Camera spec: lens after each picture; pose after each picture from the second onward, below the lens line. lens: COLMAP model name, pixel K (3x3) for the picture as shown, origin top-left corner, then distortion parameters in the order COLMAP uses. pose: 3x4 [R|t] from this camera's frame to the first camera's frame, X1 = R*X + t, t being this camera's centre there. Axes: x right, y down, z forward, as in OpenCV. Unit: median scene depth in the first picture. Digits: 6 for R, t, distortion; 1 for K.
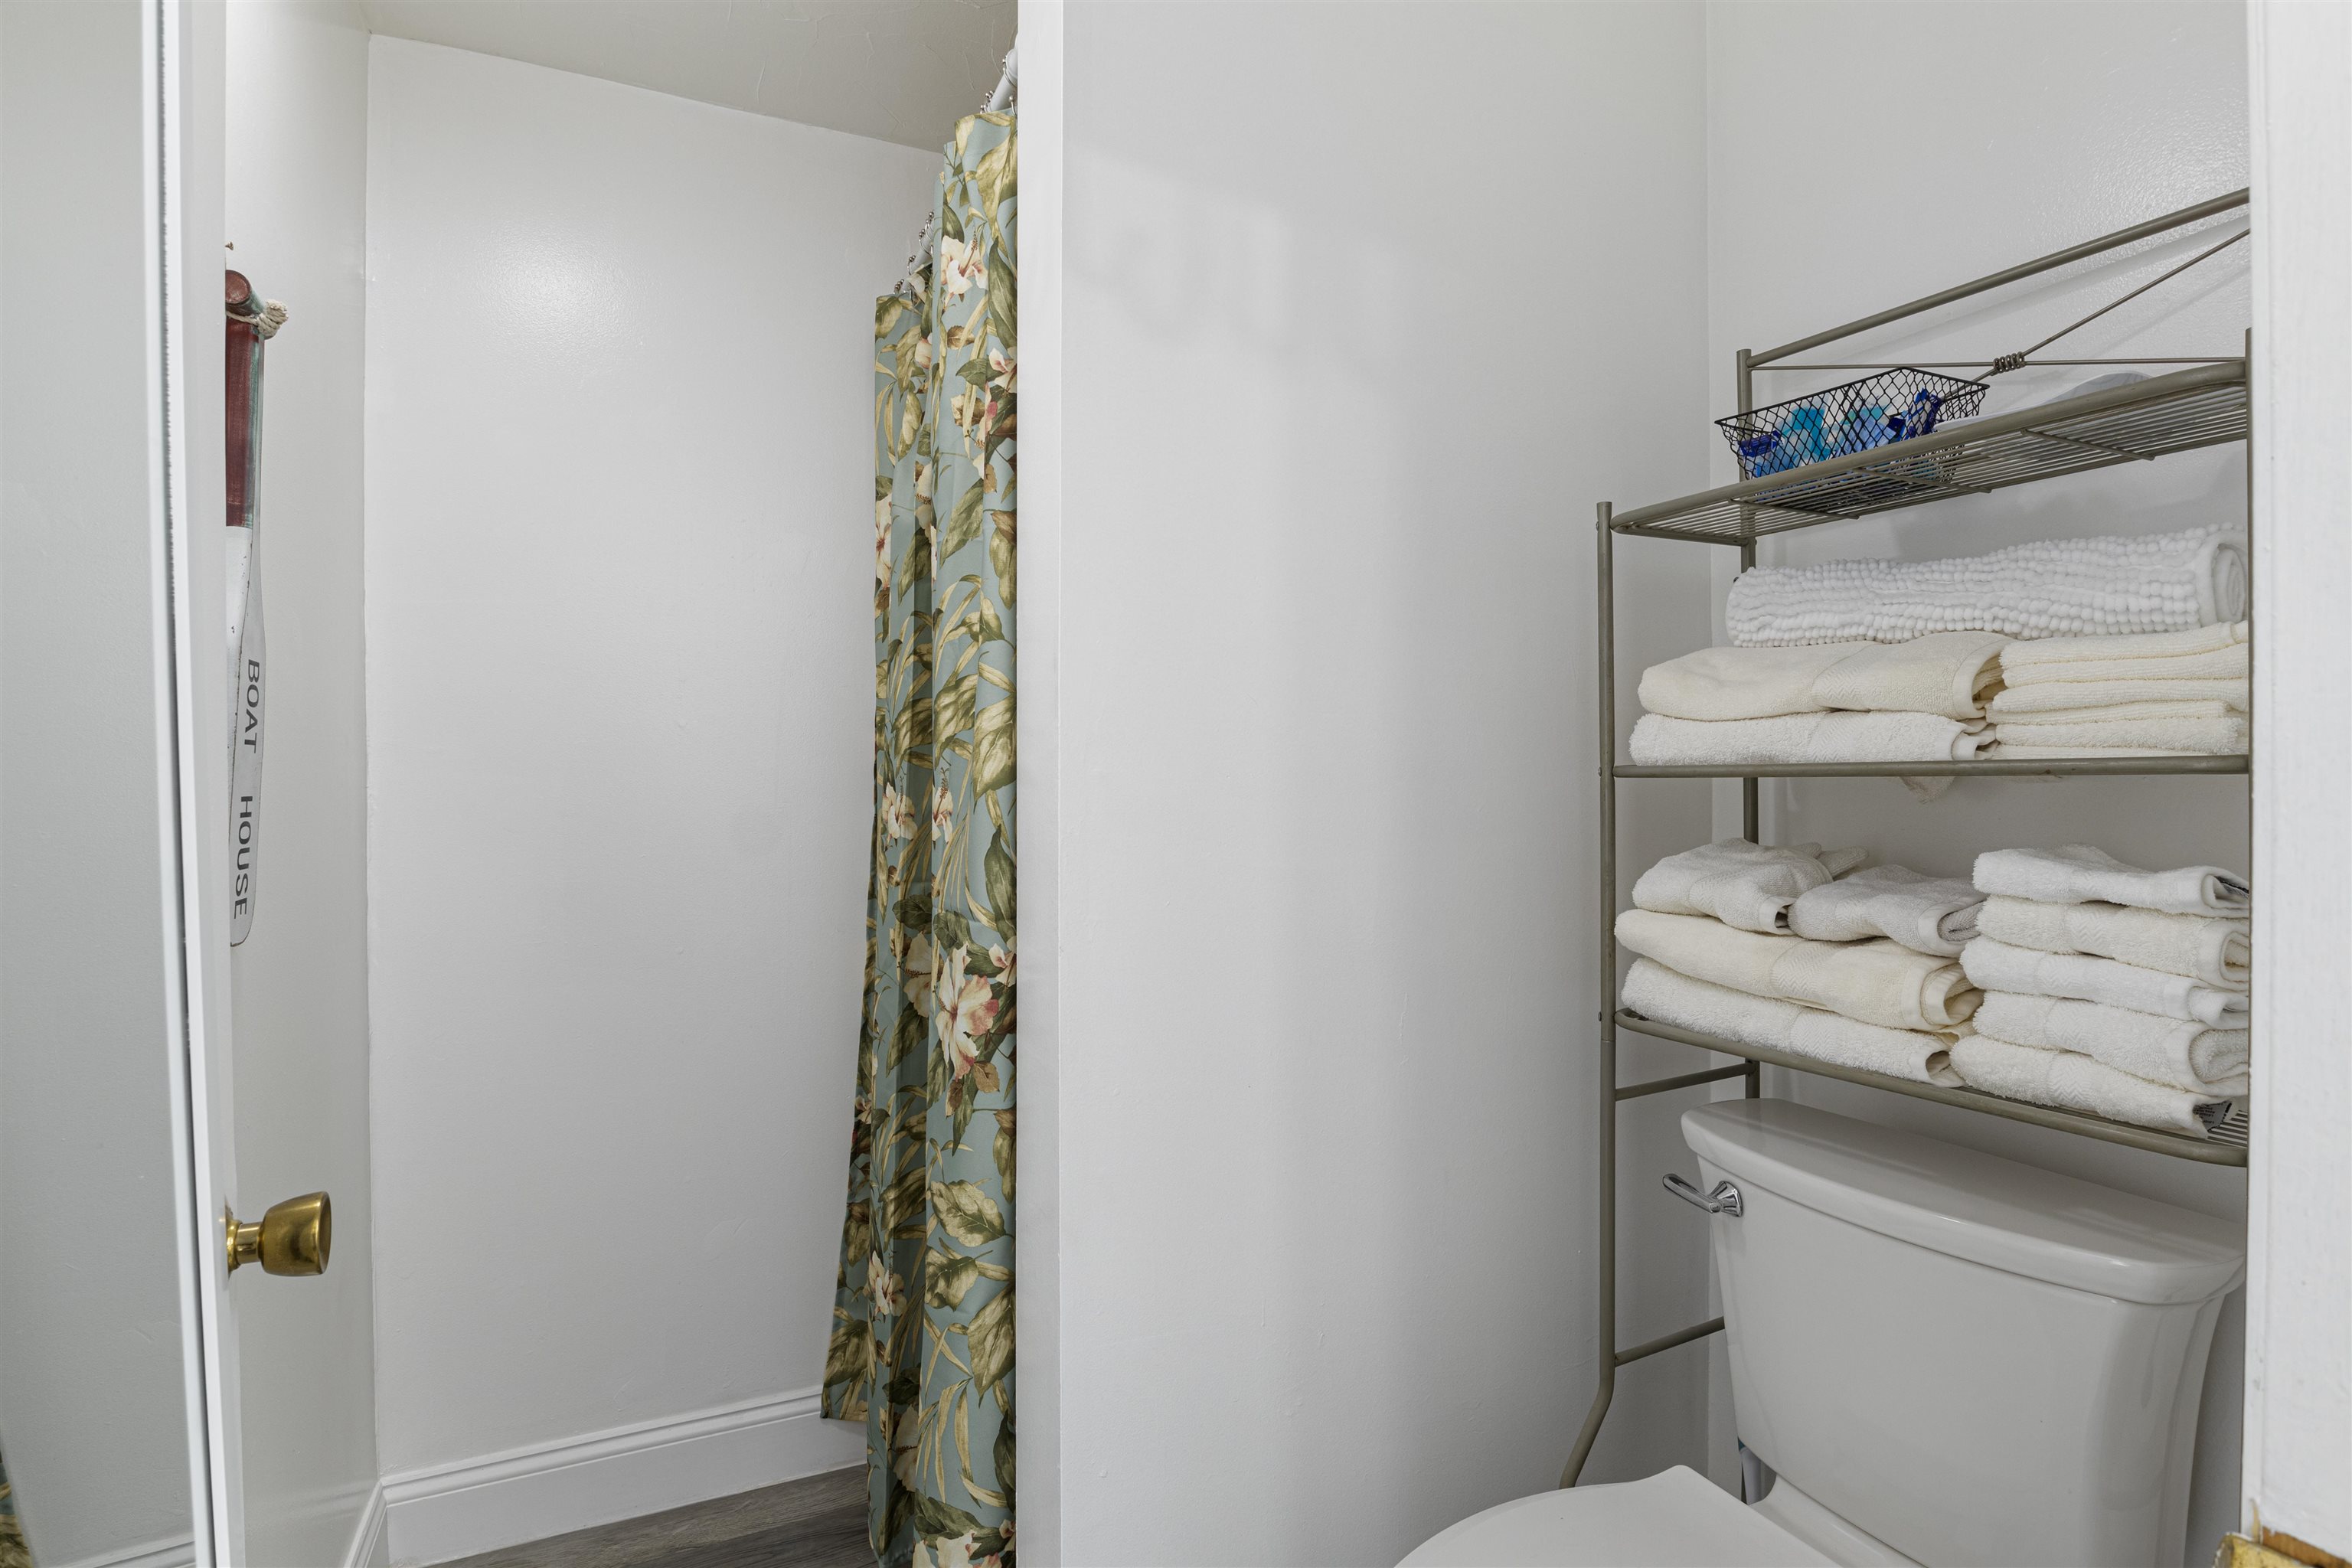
lens RADIAL K [[1207.1, 0, 1183.3], [0, 1207.1, 765.4], [0, 0, 1]] dist [-0.000509, -0.000057]
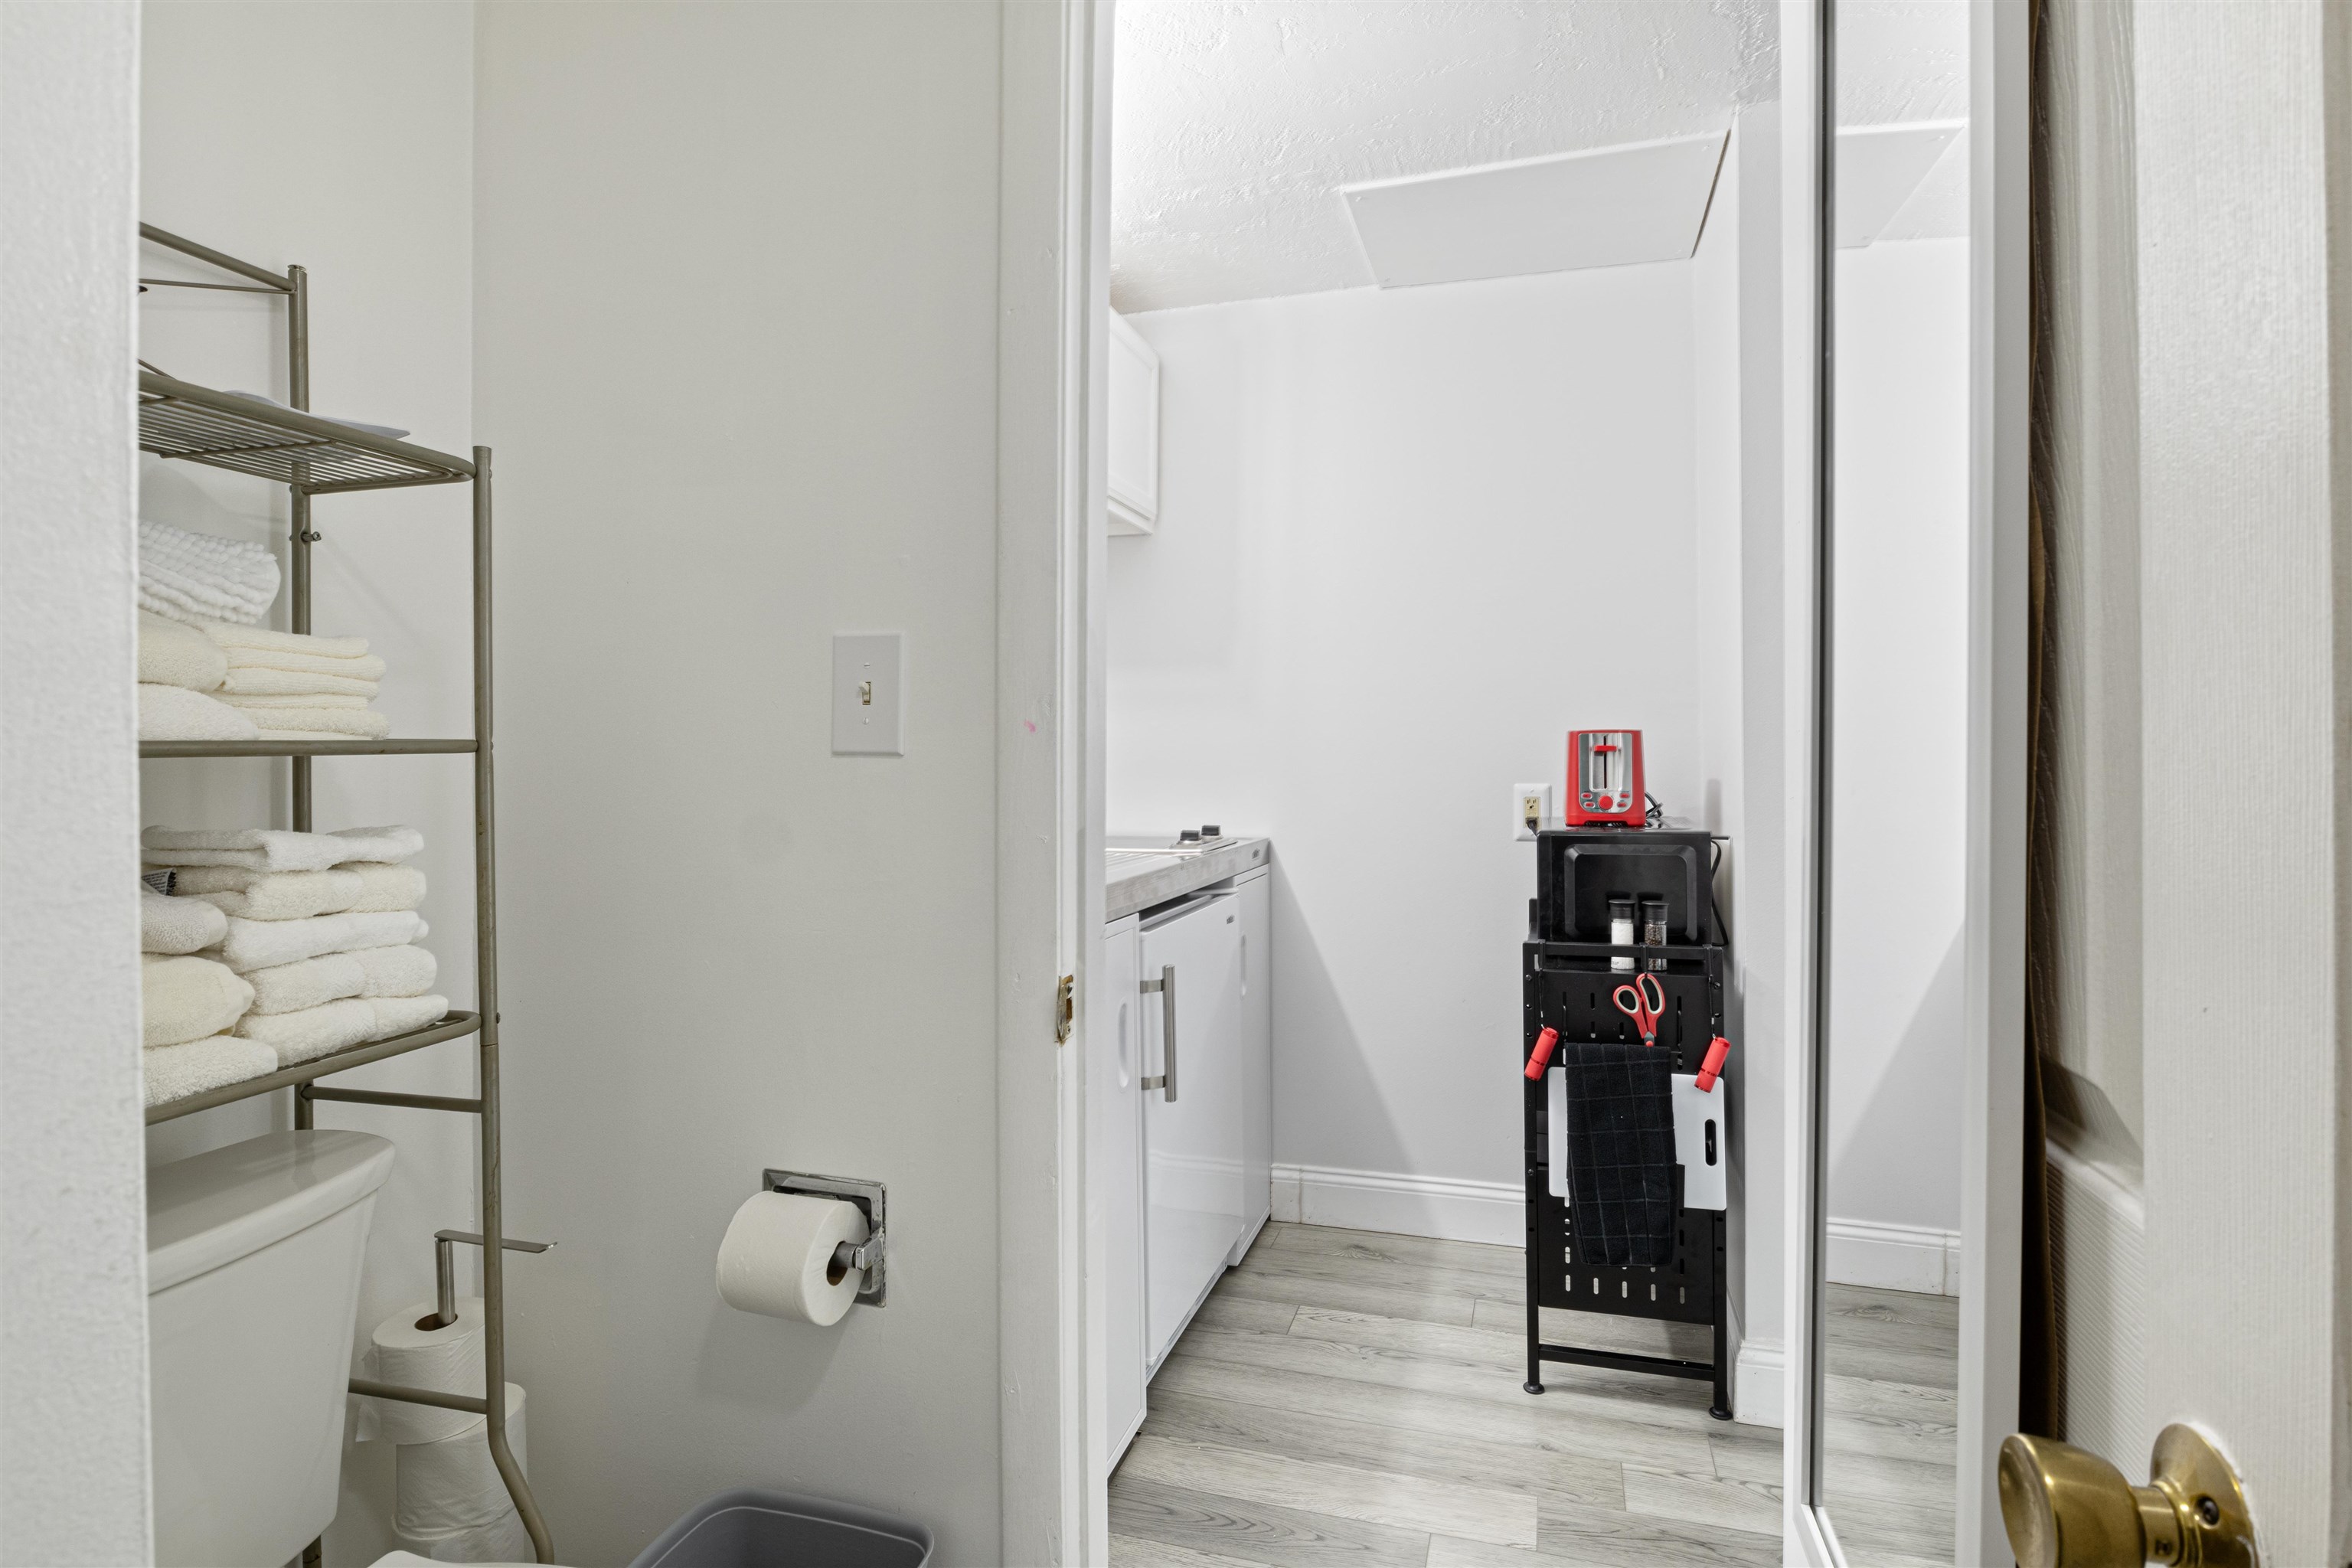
lens RADIAL K [[1207.1, 0, 1183.3], [0, 1207.1, 765.4], [0, 0, 1]] dist [-0.000509, -0.000057]
pose [[-0.741641, 0.003456, 0.670788, -0.585828], [0.013432, 0.999863, 0.009700, 0.016632], [-0.670663, 0.016204, -0.741585, 1.244304]]
